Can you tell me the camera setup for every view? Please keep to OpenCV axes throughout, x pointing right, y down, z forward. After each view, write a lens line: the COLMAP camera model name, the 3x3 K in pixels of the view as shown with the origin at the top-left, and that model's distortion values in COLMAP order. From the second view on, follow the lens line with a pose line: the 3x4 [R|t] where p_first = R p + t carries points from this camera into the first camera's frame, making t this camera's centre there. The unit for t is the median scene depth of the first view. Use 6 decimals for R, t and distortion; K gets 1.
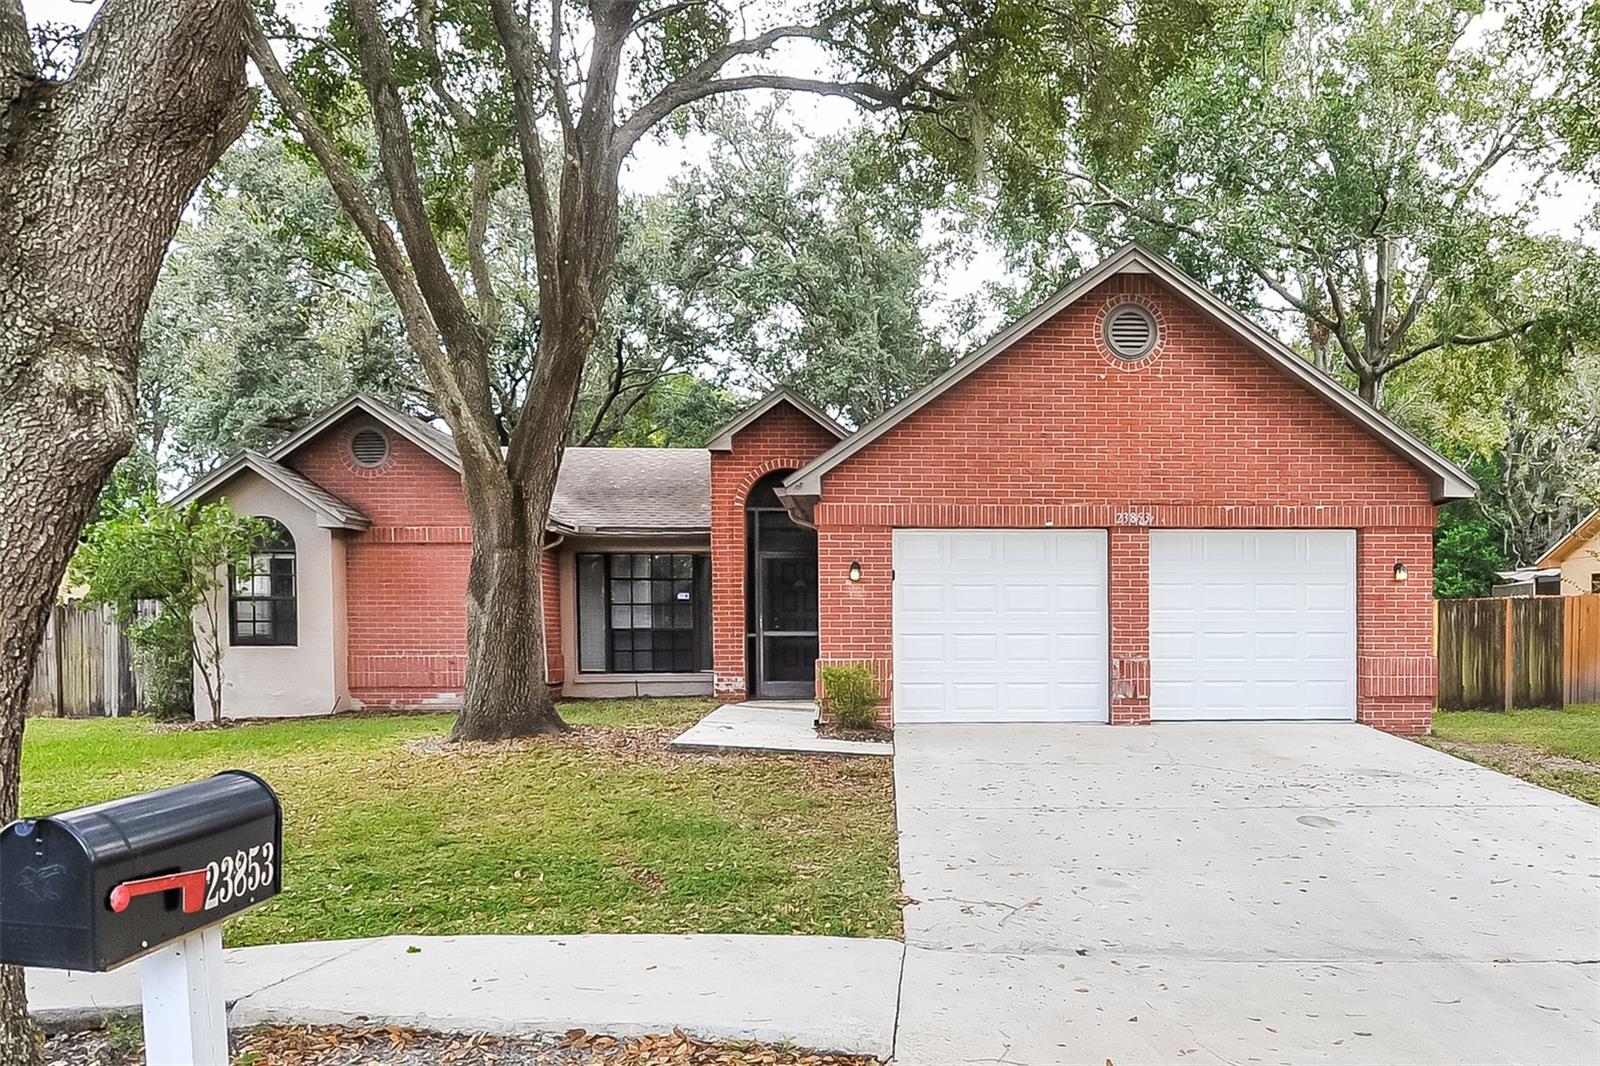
lens RADIAL K [[1005.6, 0, 803.3], [0, 1005.6, 561.6], [0, 0, 1]] dist [0.026681, -0.000610]
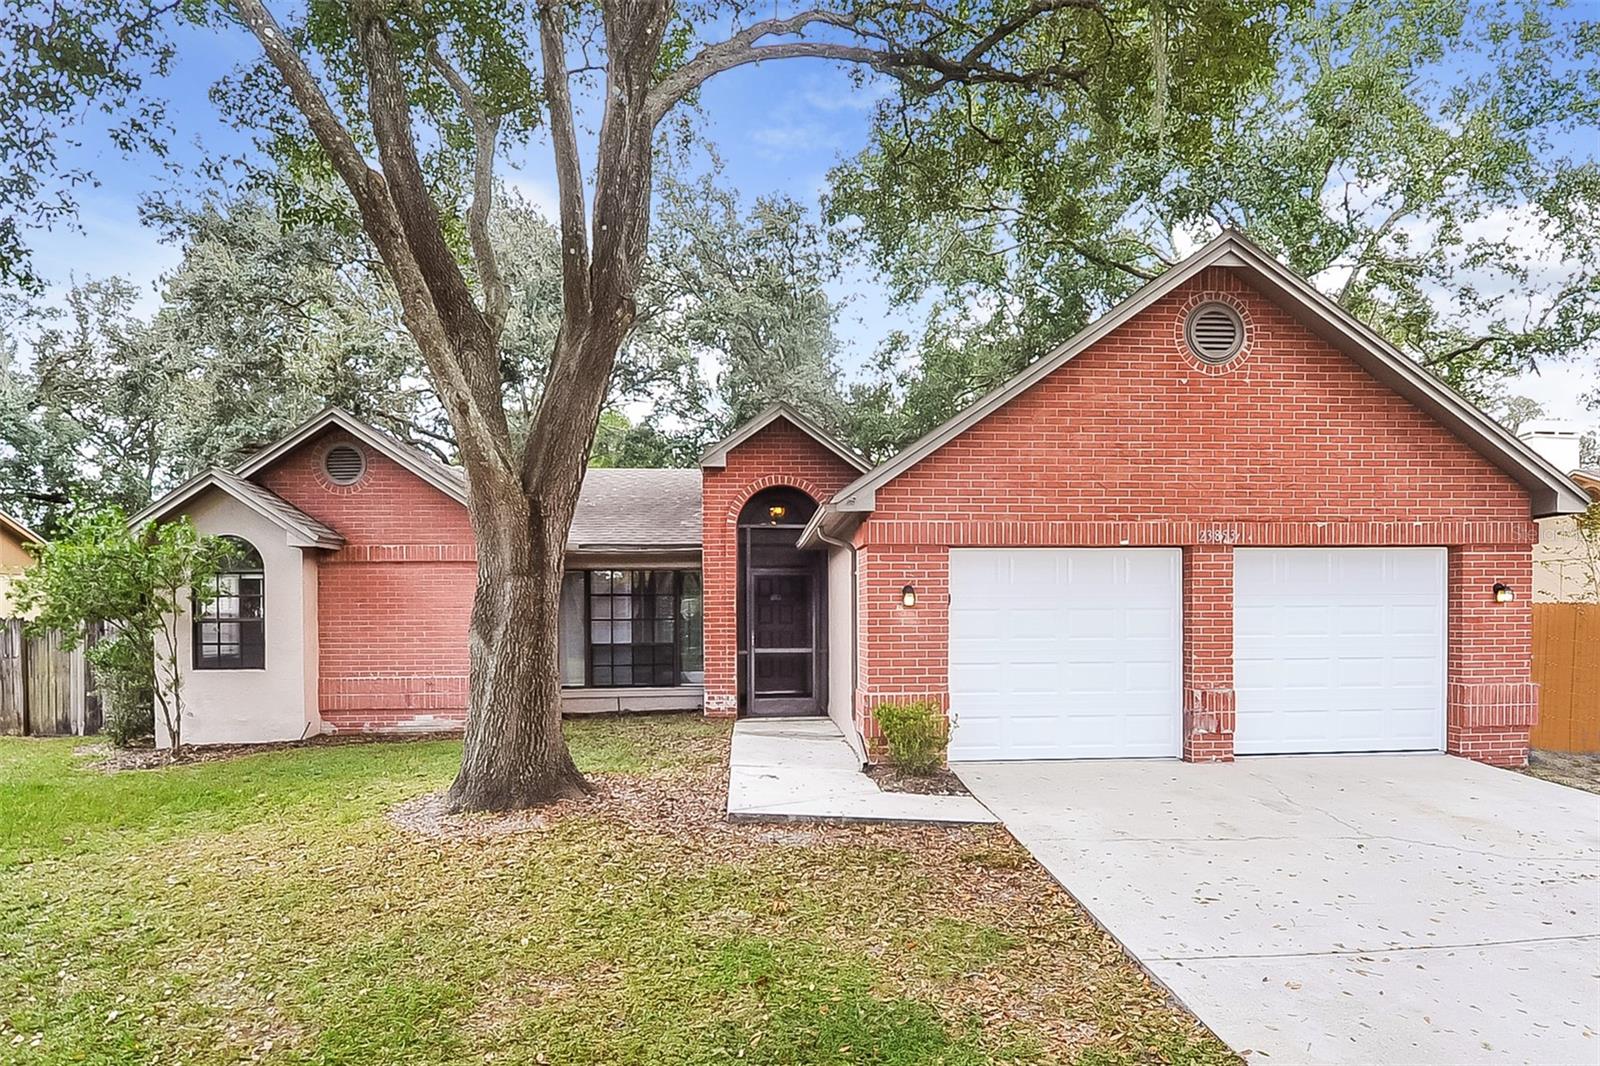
lens RADIAL K [[871.4, 0, 805.9], [0, 871.4, 542.2], [0, 0, 1]] dist [0.039804, -0.045497]
pose [[0.996545, -0.005127, 0.082900, -0.091451], [0.007762, 0.999474, -0.031497, -0.012646], [-0.082695, 0.032032, 0.996060, 0.199183]]
